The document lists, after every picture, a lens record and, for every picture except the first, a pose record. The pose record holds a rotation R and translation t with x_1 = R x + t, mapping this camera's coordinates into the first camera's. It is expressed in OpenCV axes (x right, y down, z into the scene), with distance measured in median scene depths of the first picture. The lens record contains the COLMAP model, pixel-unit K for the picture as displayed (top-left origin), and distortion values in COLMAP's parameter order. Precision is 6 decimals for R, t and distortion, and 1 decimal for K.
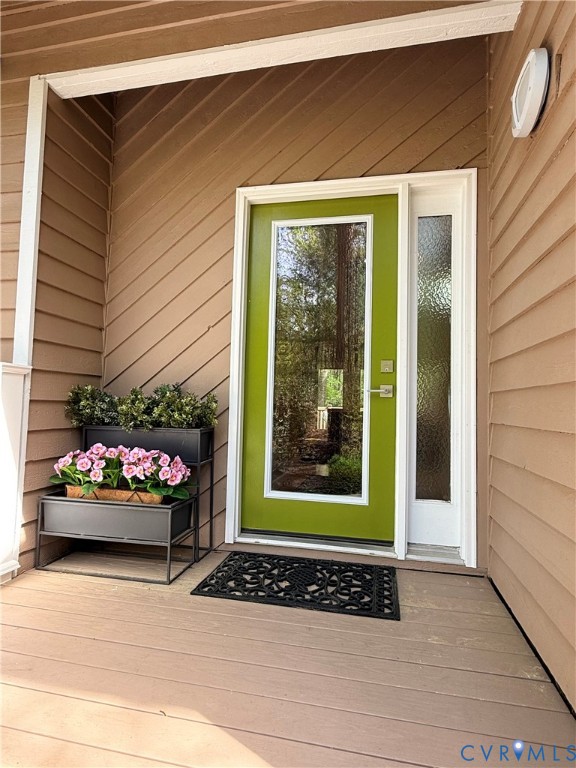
lens RADIAL K [[439.2, 0, 284.7], [0, 439.2, 385.8], [0, 0, 1]] dist [0.007114, 0.003092]
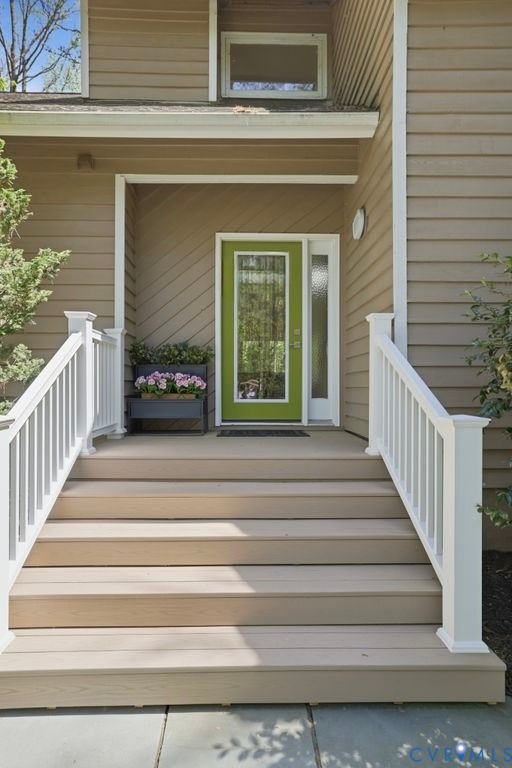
lens RADIAL K [[446.5, 0, 256.9], [0, 446.5, 383.6], [0, 0, 1]] dist [0.000224, 0.000107]
pose [[0.972021, -0.026282, 0.233420, -0.413226], [0.013731, 0.998379, 0.055233, 0.074767], [-0.234494, -0.050482, 0.970806, -0.901747]]
